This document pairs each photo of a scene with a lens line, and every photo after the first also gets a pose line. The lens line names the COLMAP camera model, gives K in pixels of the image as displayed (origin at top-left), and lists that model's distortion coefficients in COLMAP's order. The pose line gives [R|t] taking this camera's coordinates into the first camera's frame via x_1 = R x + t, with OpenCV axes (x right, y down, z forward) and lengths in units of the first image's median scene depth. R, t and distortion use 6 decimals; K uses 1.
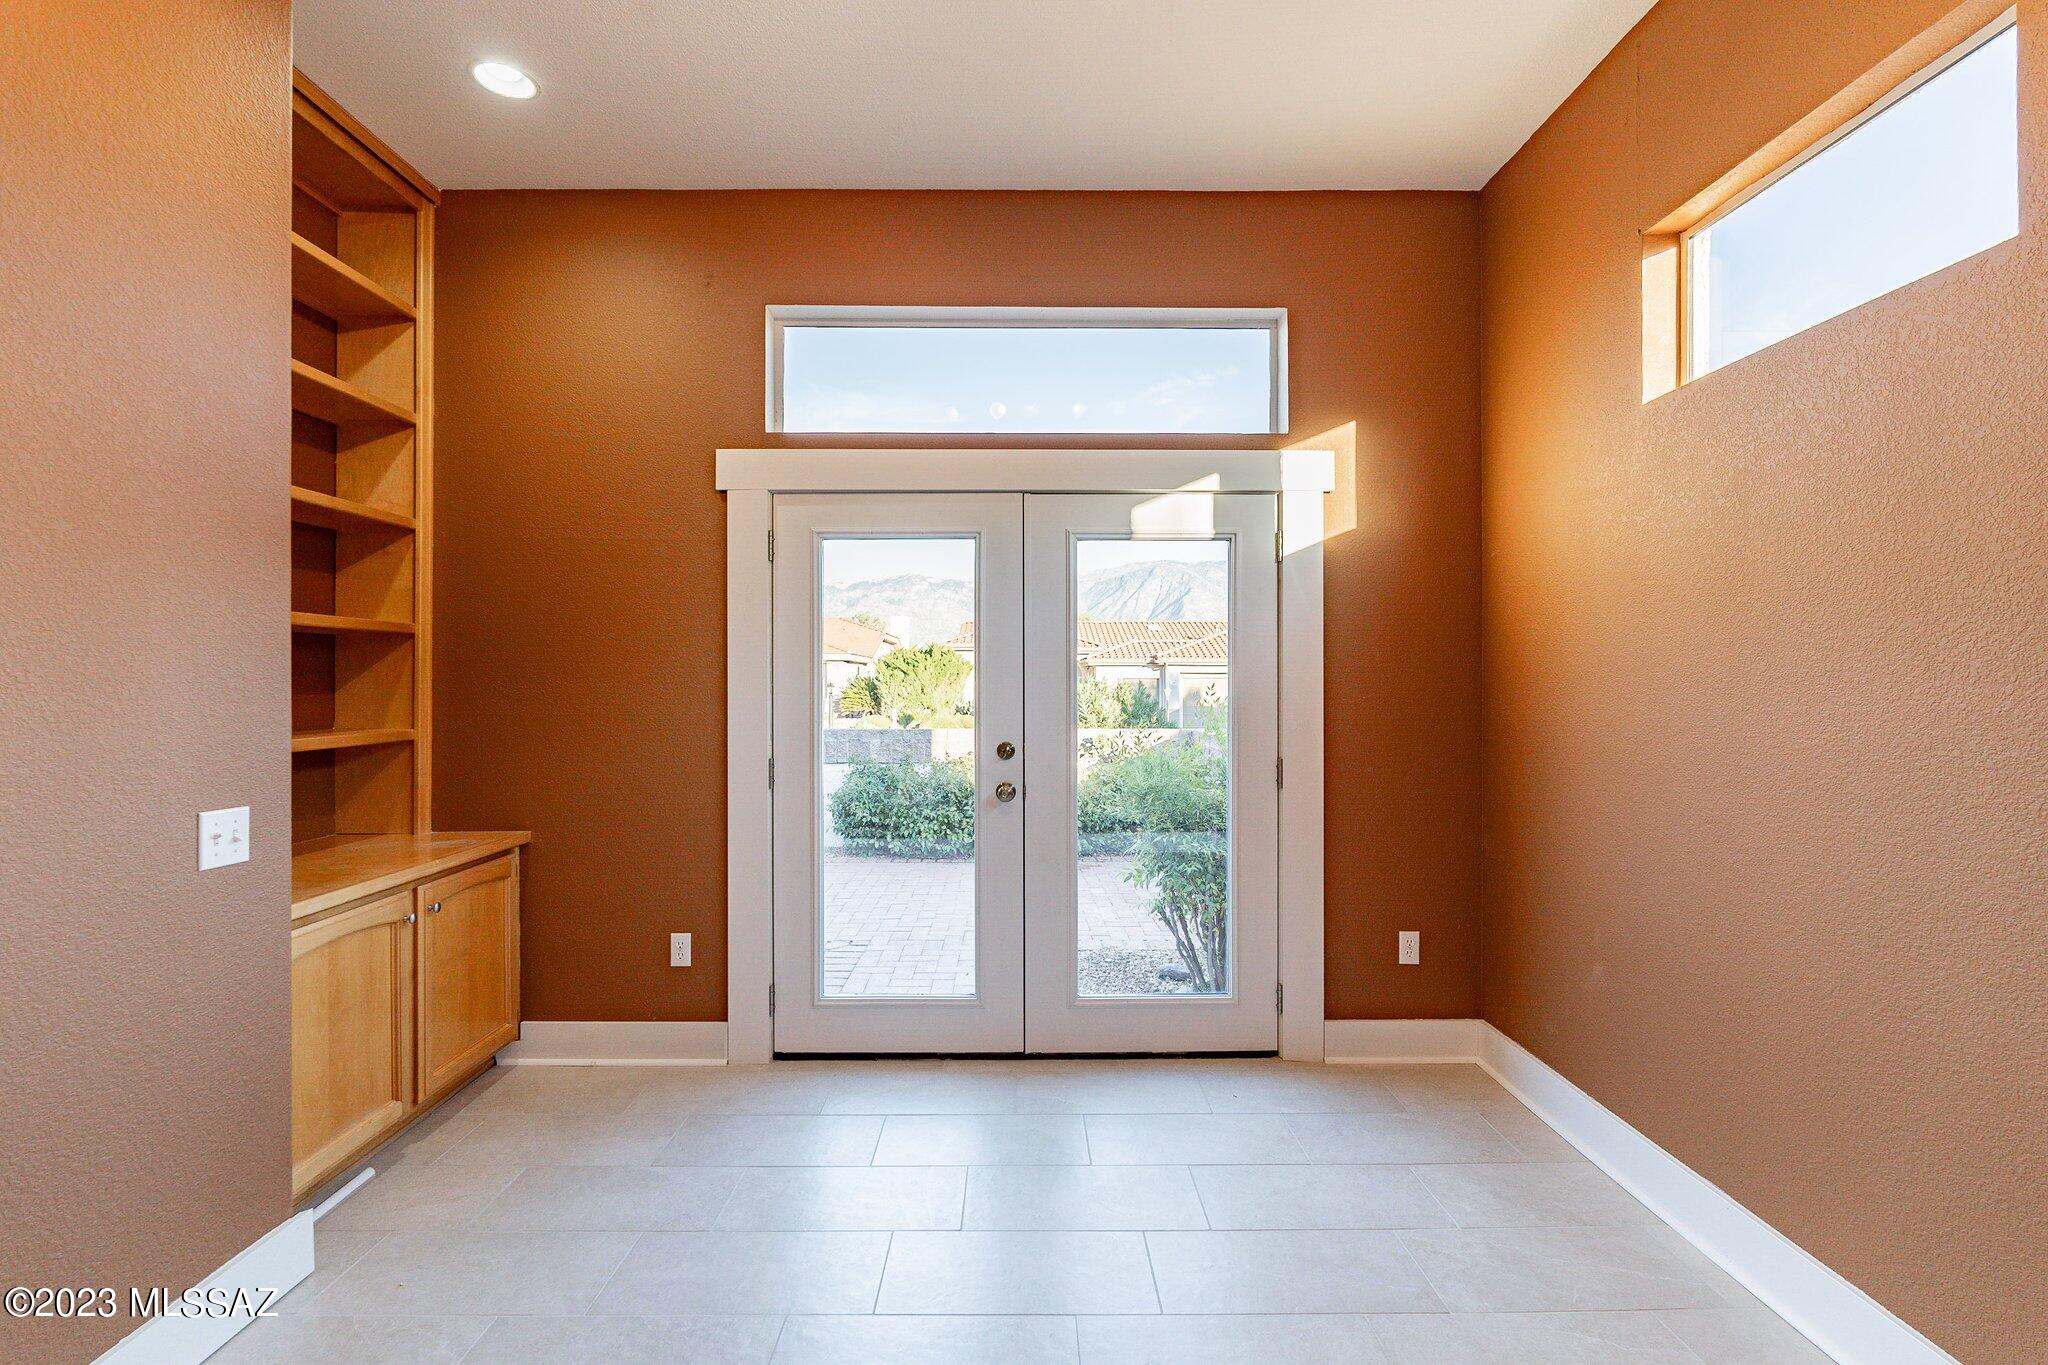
lens RADIAL K [[949.0, 0, 1032.3], [0, 949.0, 678.8], [0, 0, 1]] dist [-0.000710, -0.000299]
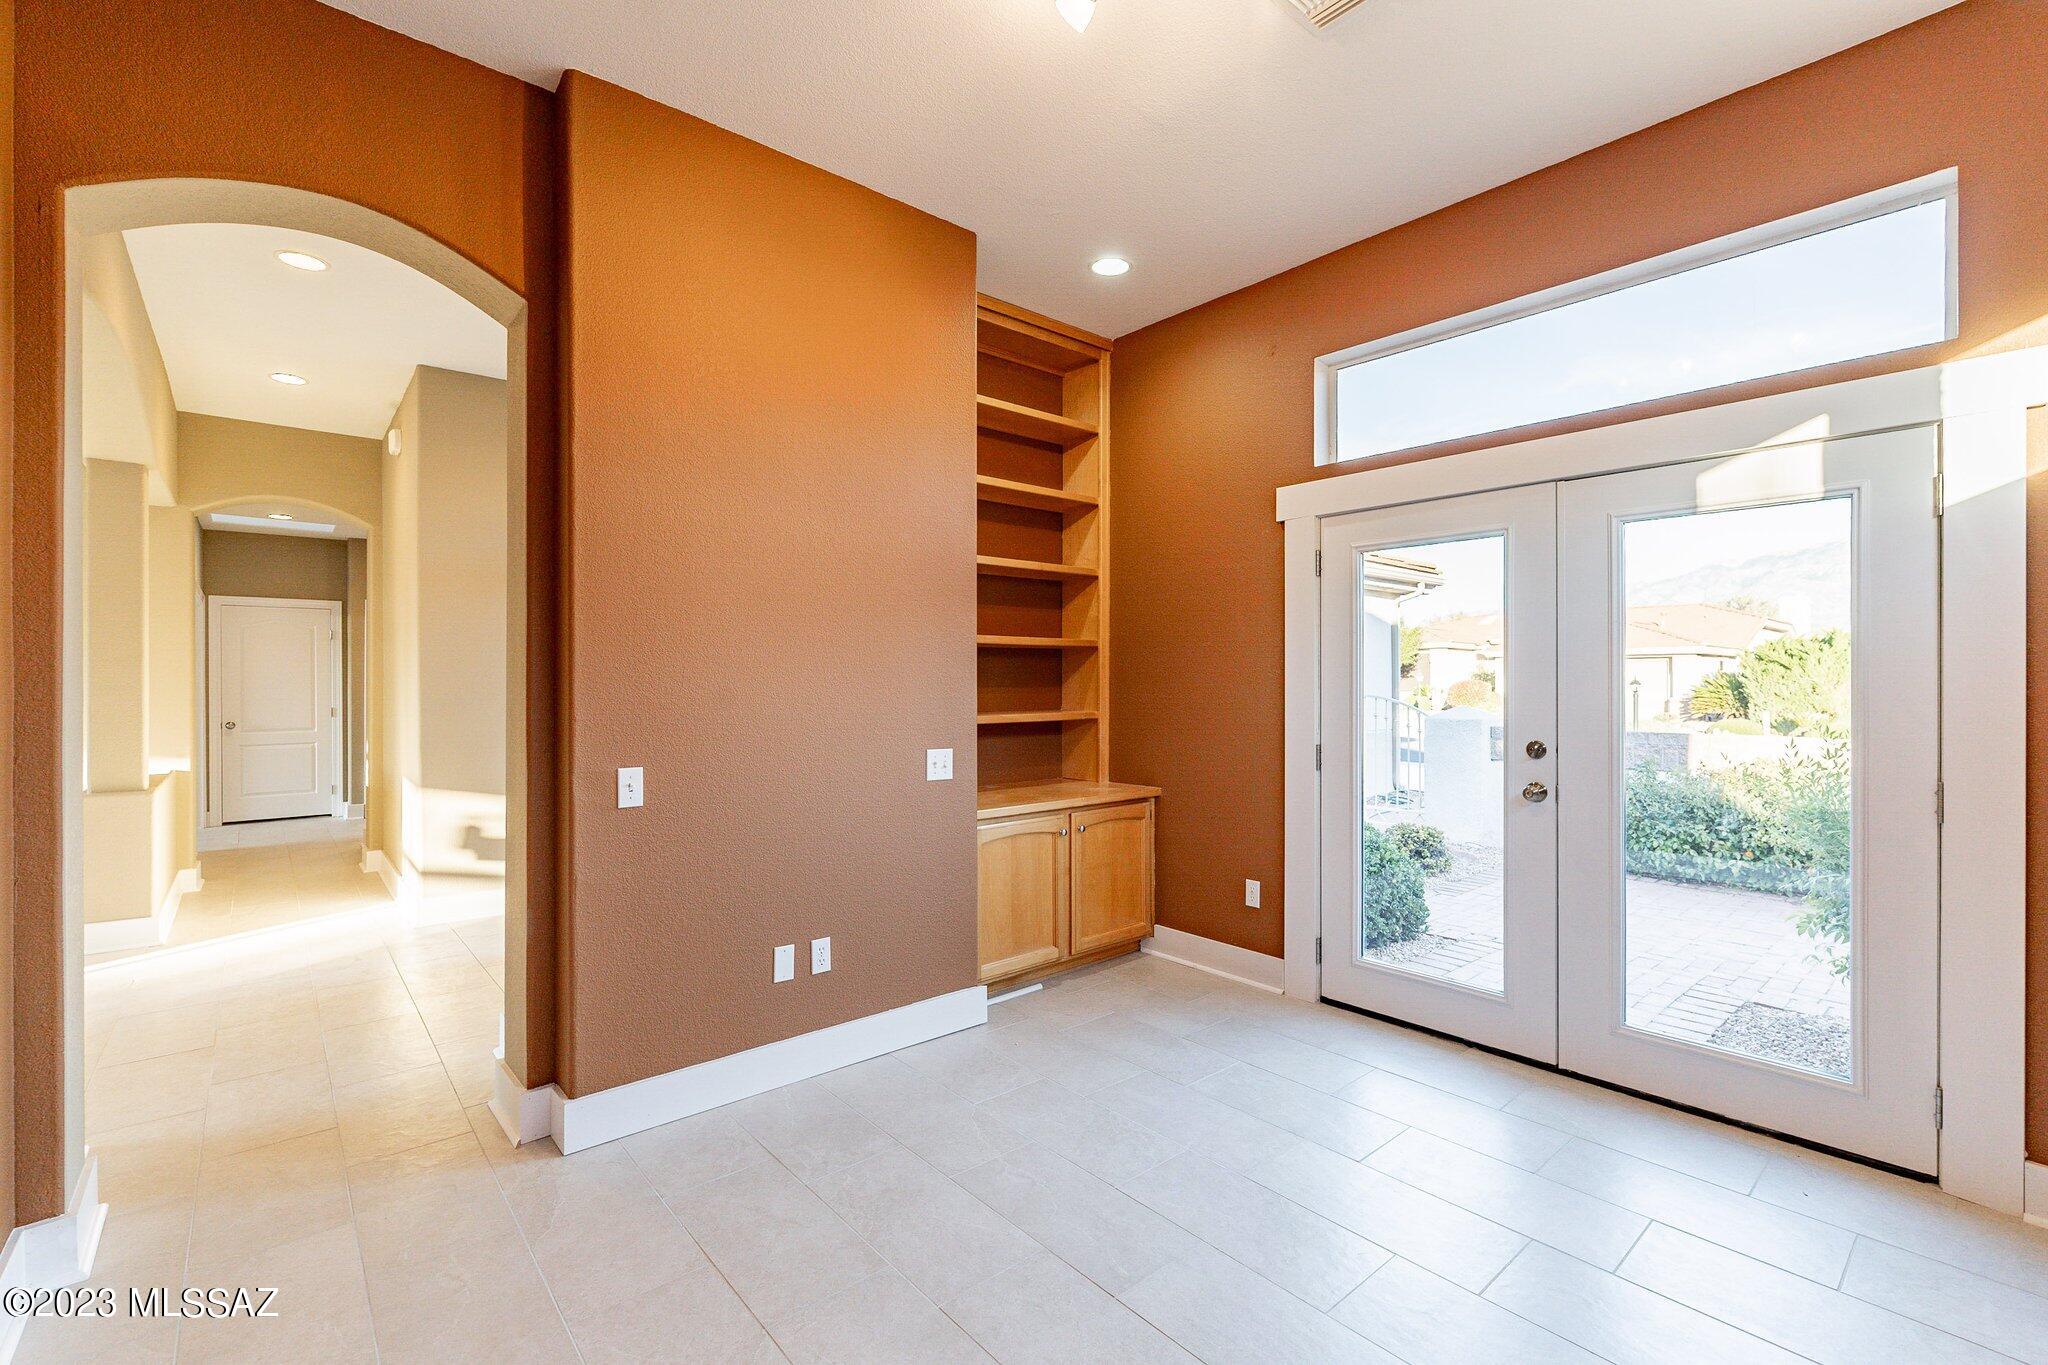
lens RADIAL K [[897.2, 0, 1006.0], [0, 897.2, 682.7], [0, 0, 1]] dist [-0.001789, 0.000832]
pose [[0.637686, 0.002278, -0.770293, 0.333620], [0.003490, 0.999977, 0.005846, -0.000326], [0.770289, -0.006416, 0.637663, -0.003572]]
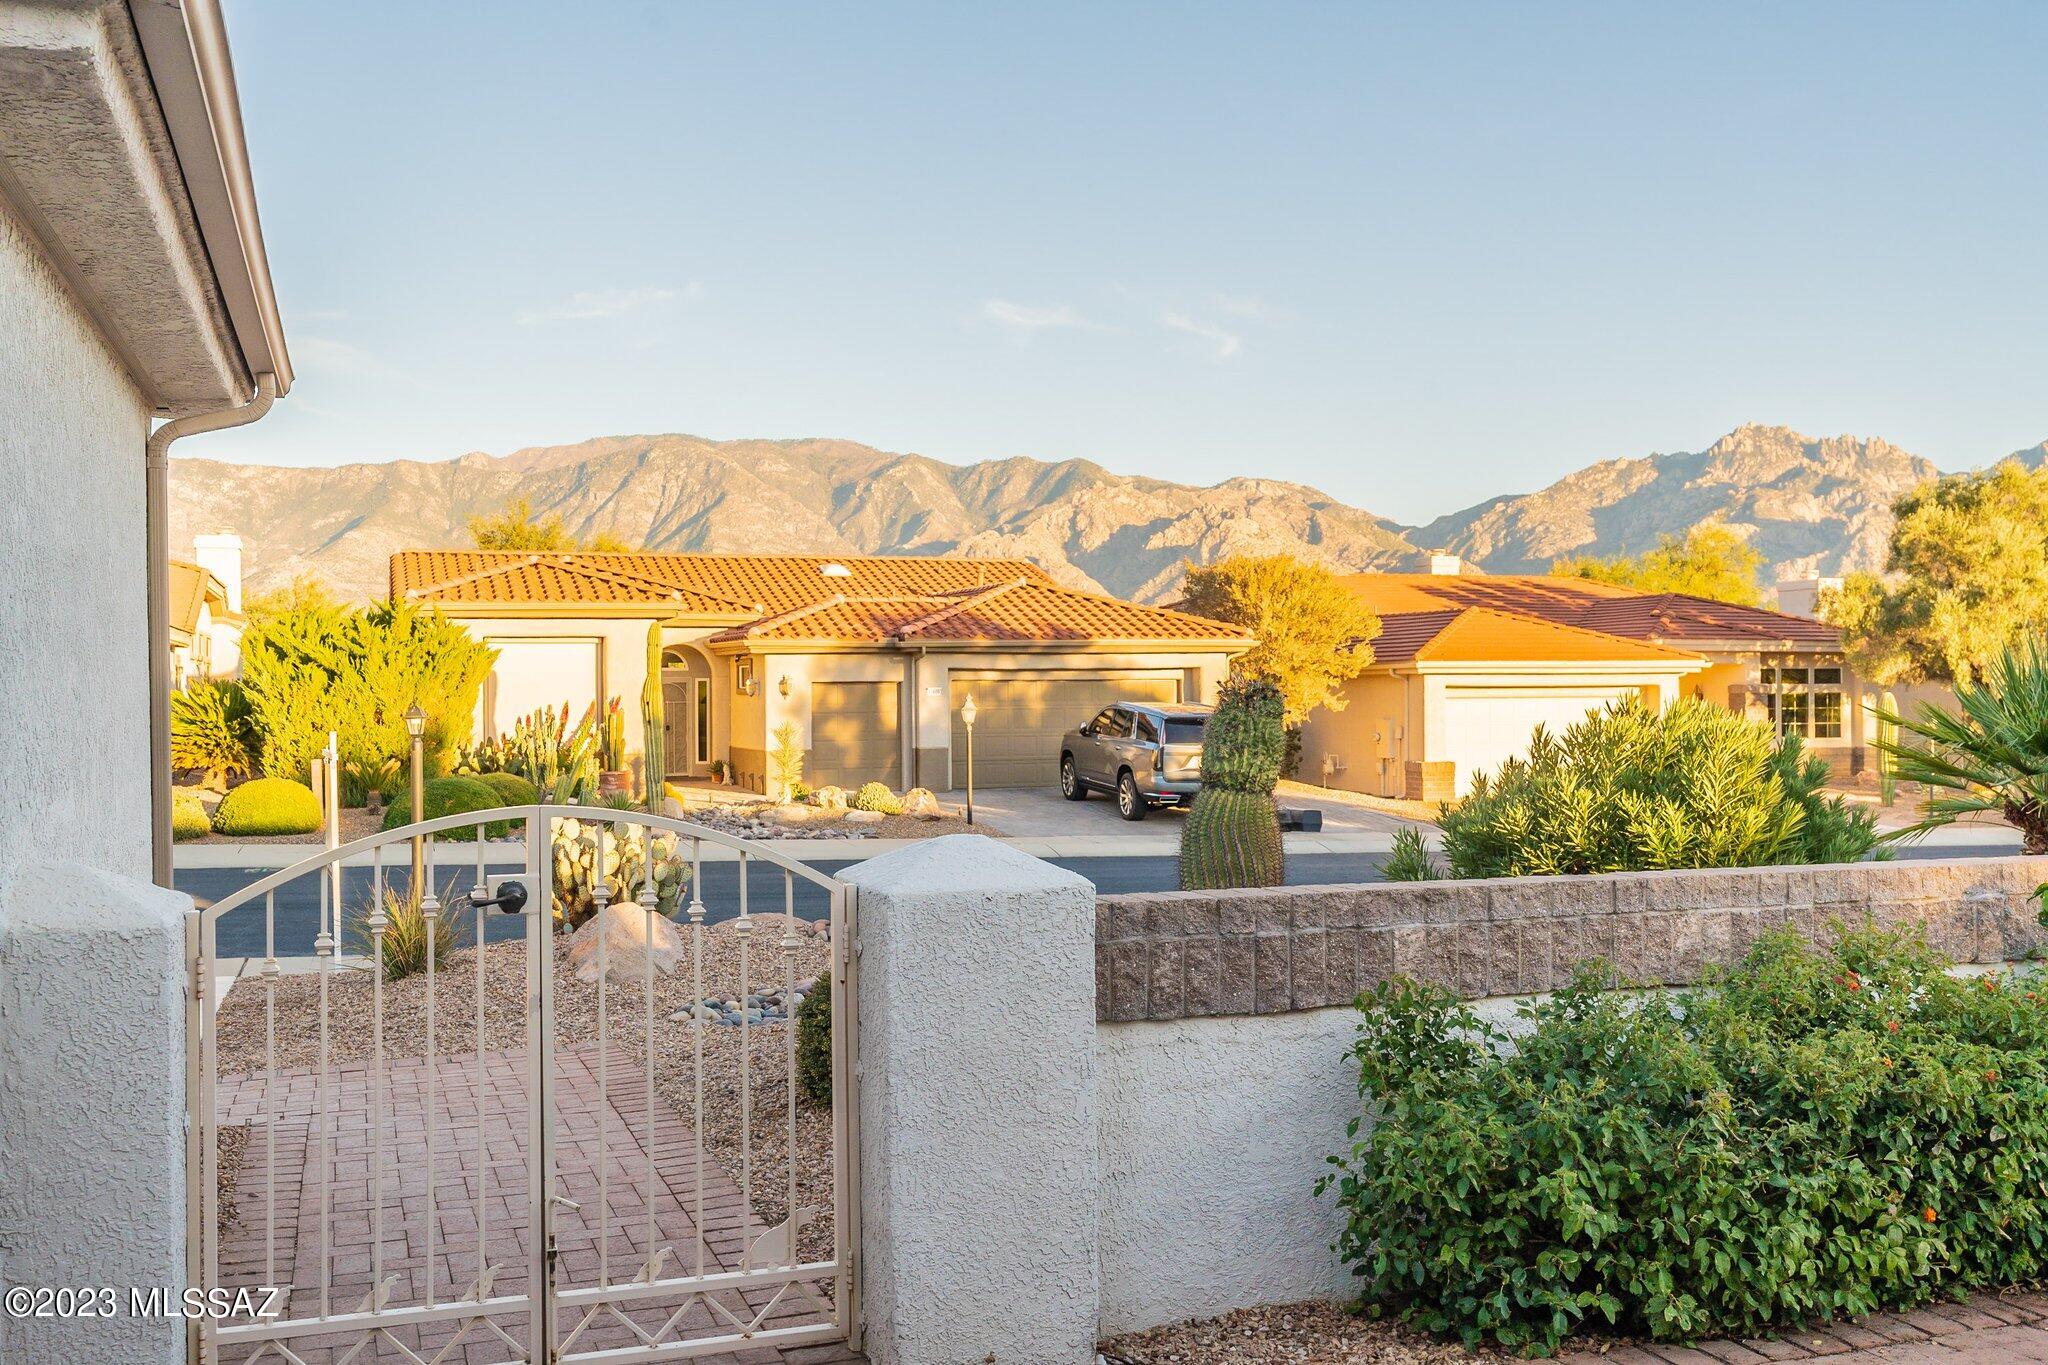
lens RADIAL K [[1895.8, 0, 1028.5], [0, 1895.8, 680.6], [0, 0, 1]] dist [0.006963, 0.000000]
pose [[0.944199, -0.007927, 0.329281, -1.304840], [0.006887, 0.999967, 0.004325, -0.042857], [-0.329304, -0.001815, 0.944222, 1.346074]]
